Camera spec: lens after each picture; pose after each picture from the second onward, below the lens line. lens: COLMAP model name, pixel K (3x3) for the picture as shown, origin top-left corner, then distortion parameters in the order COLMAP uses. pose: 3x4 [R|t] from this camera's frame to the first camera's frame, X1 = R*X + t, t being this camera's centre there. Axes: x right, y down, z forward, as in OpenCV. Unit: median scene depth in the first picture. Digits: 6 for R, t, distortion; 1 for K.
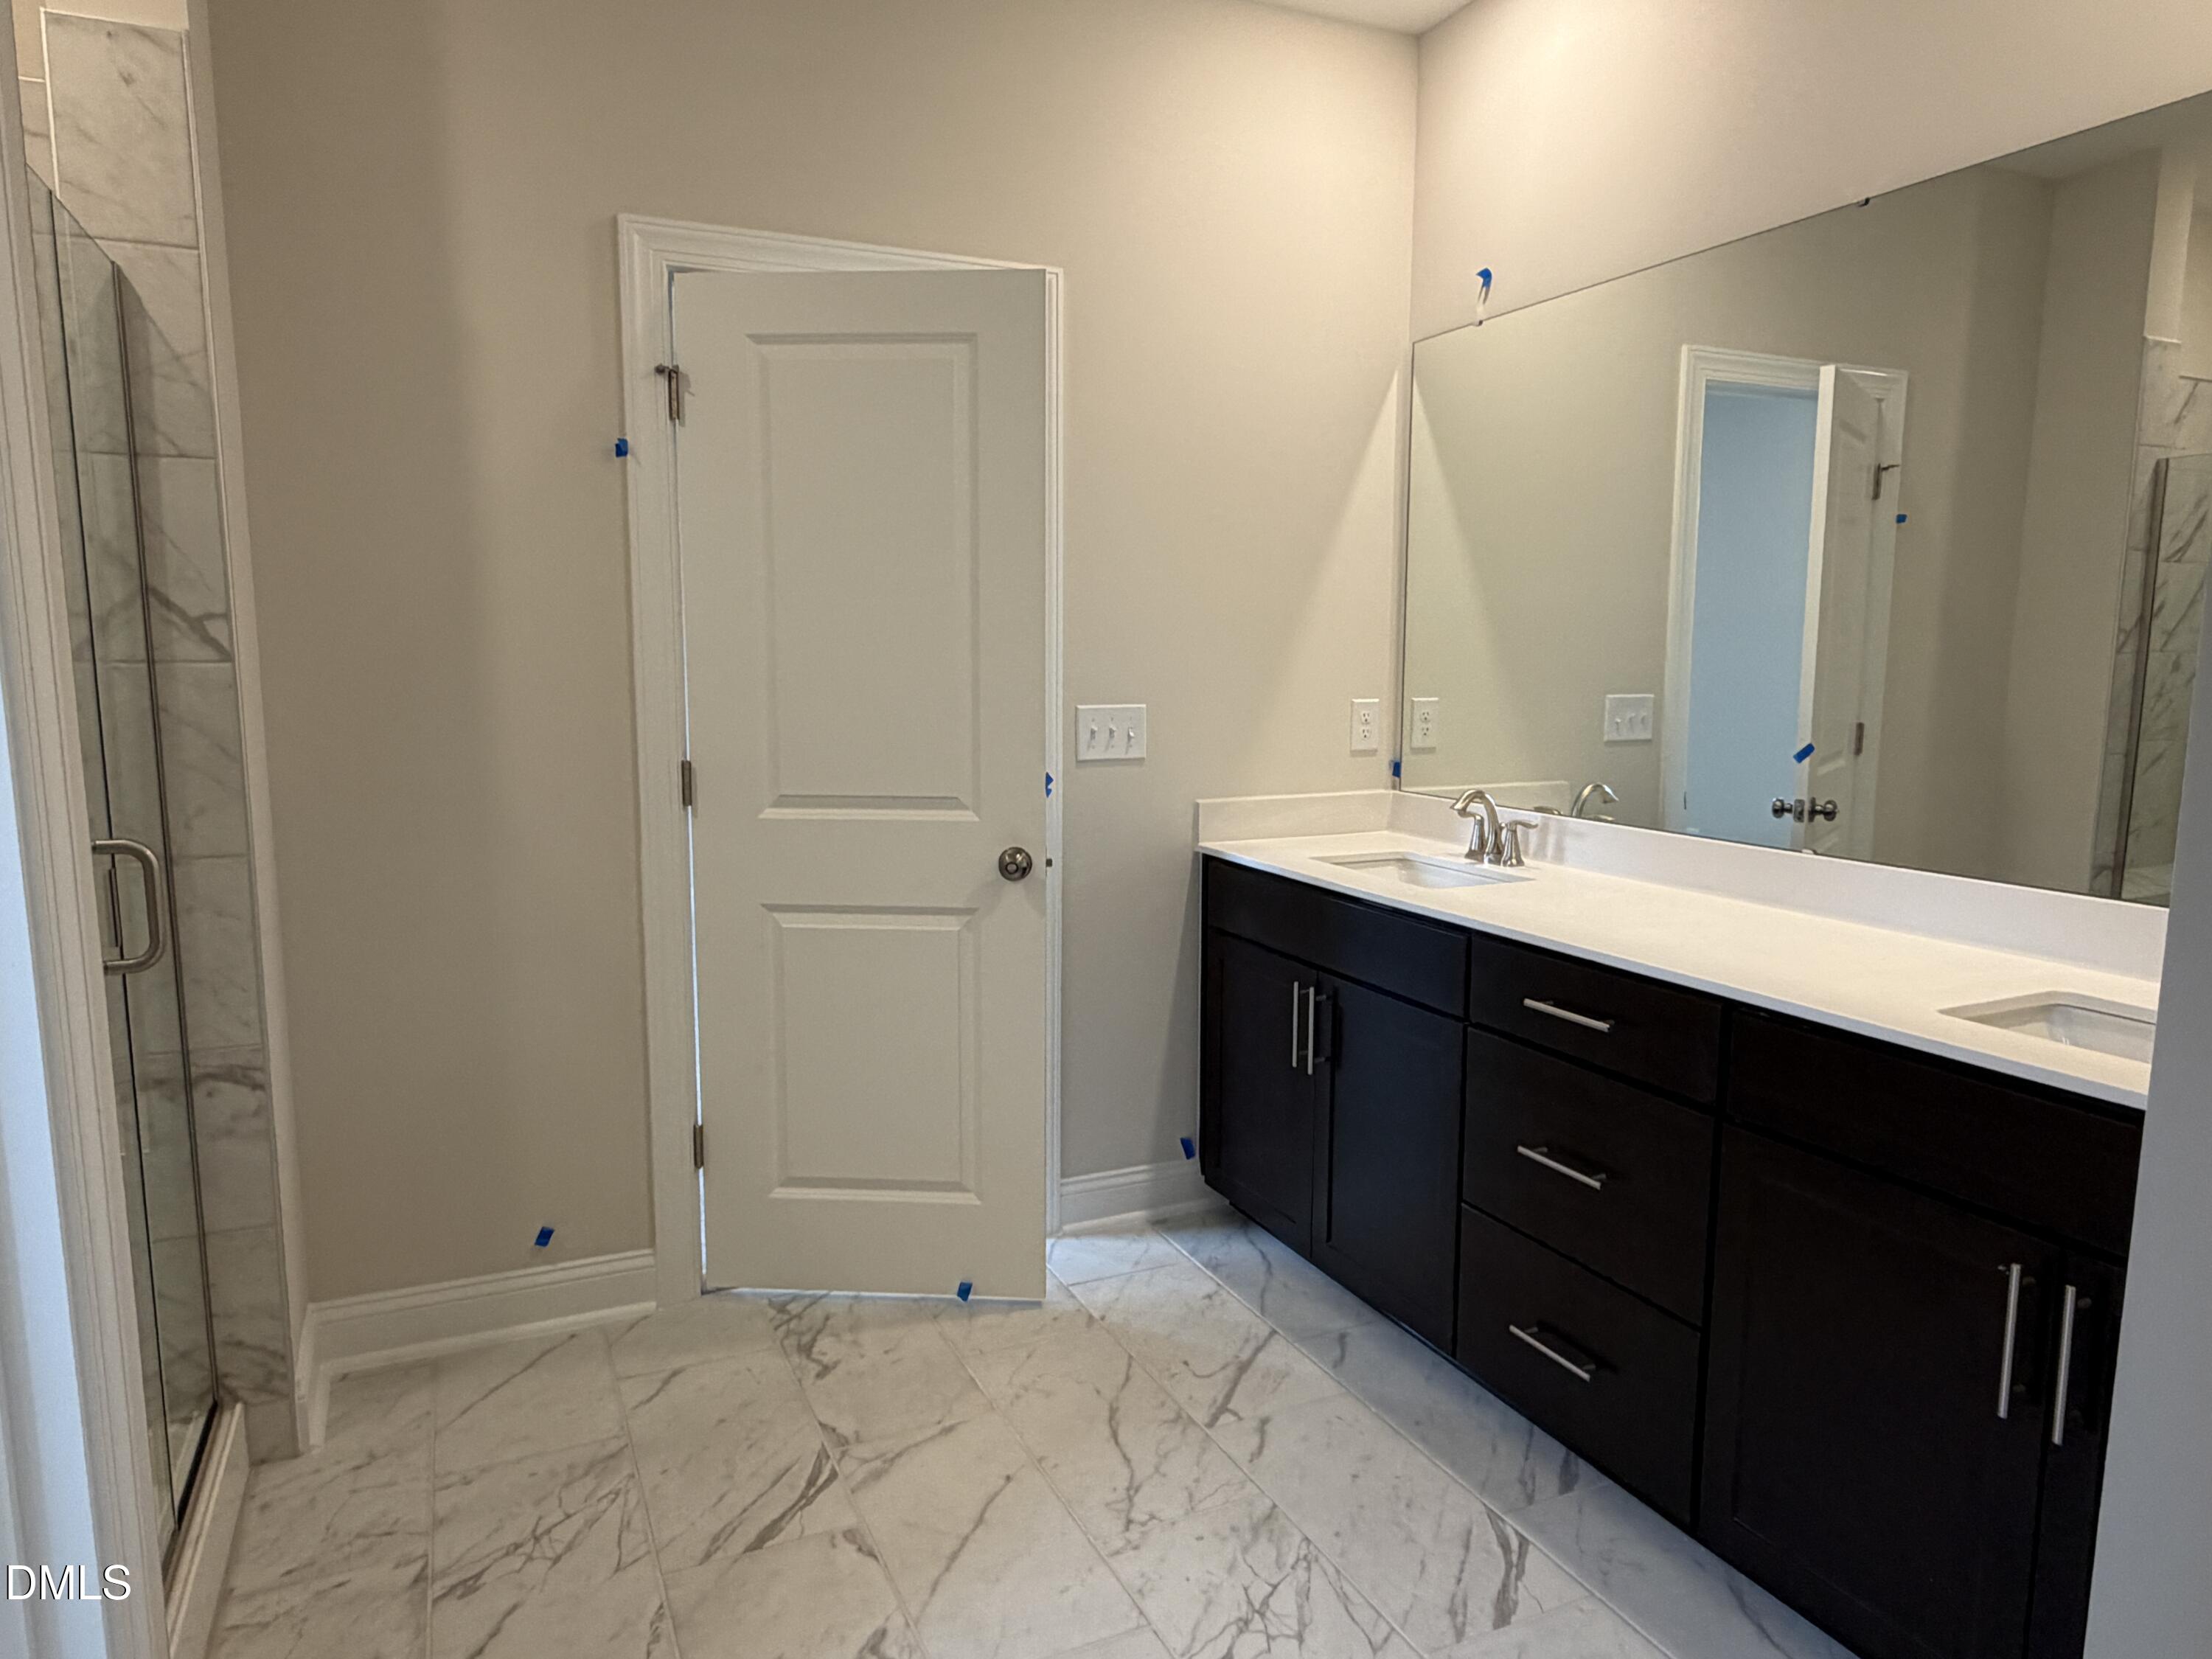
lens RADIAL K [[1423.1, 0, 1106.0], [0, 1423.1, 829.5], [0, 0, 1]] dist [0.011435, 0.001081]
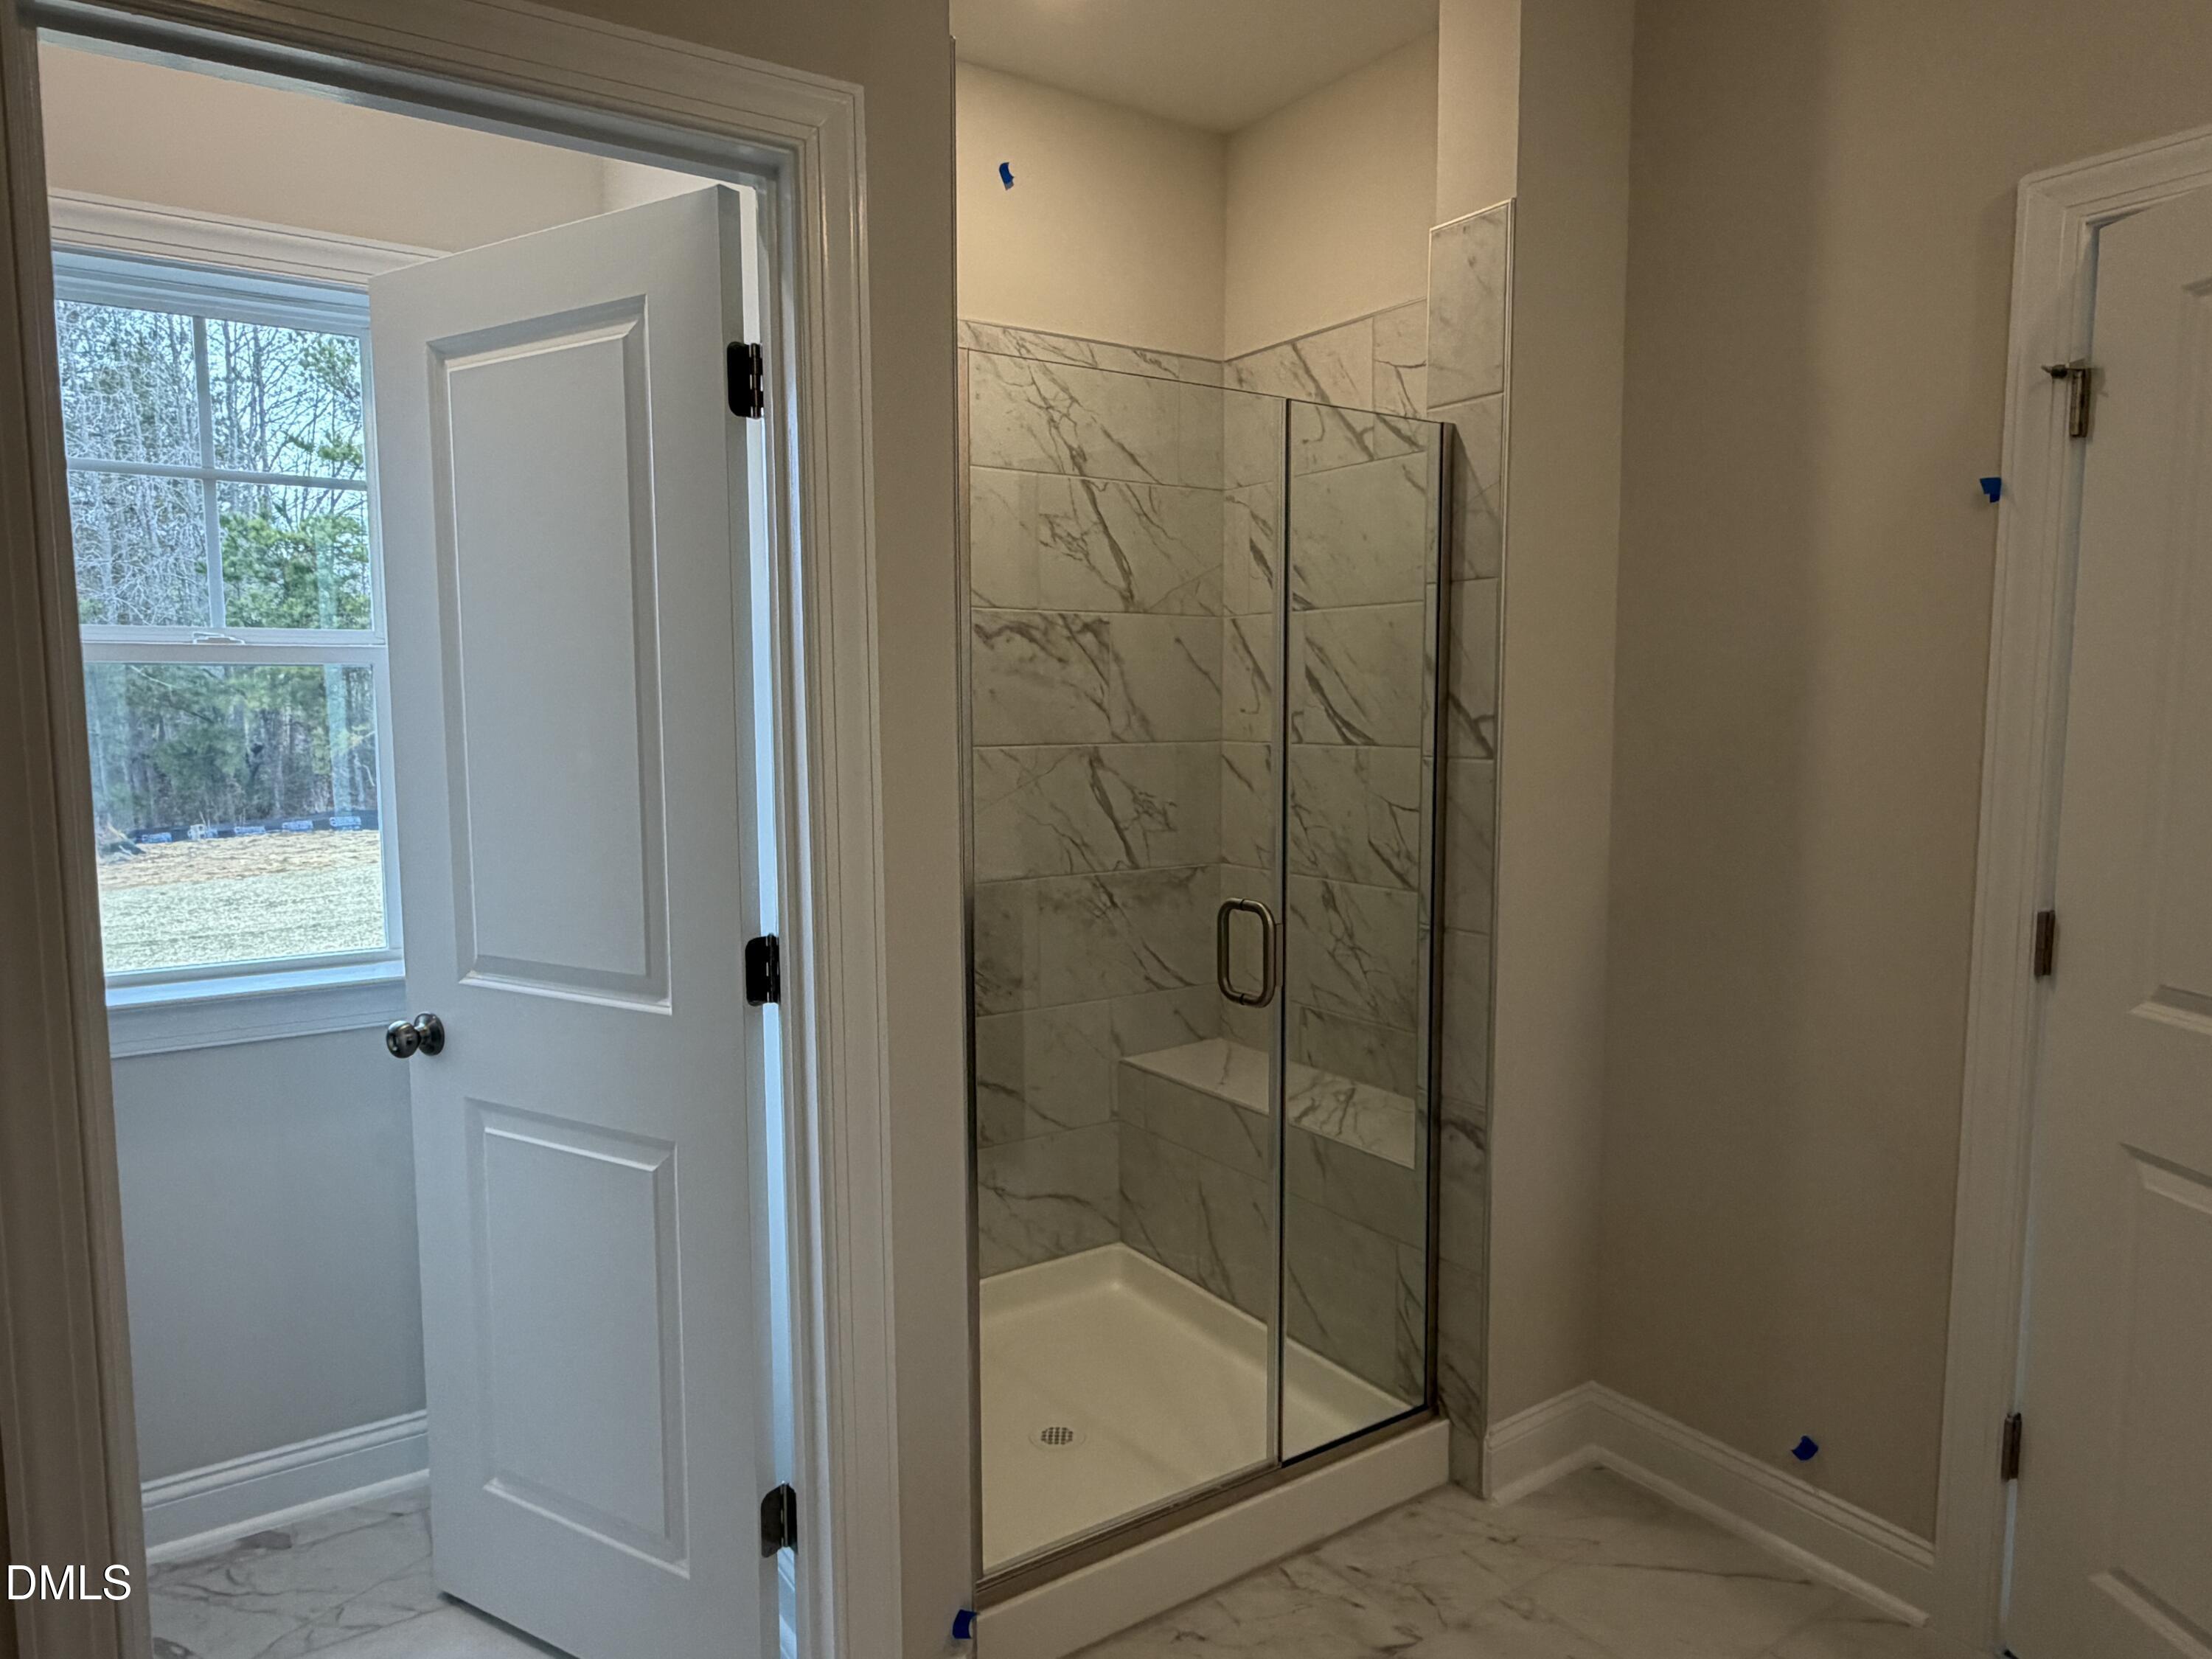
lens RADIAL K [[1423.1, 0, 1106.0], [0, 1423.1, 829.5], [0, 0, 1]] dist [0.011435, 0.001081]
pose [[0.155678, 0.090227, -0.983679, 0.420367], [-0.123588, 0.989774, 0.071227, -0.103736], [0.980046, 0.110482, 0.165237, 0.525398]]
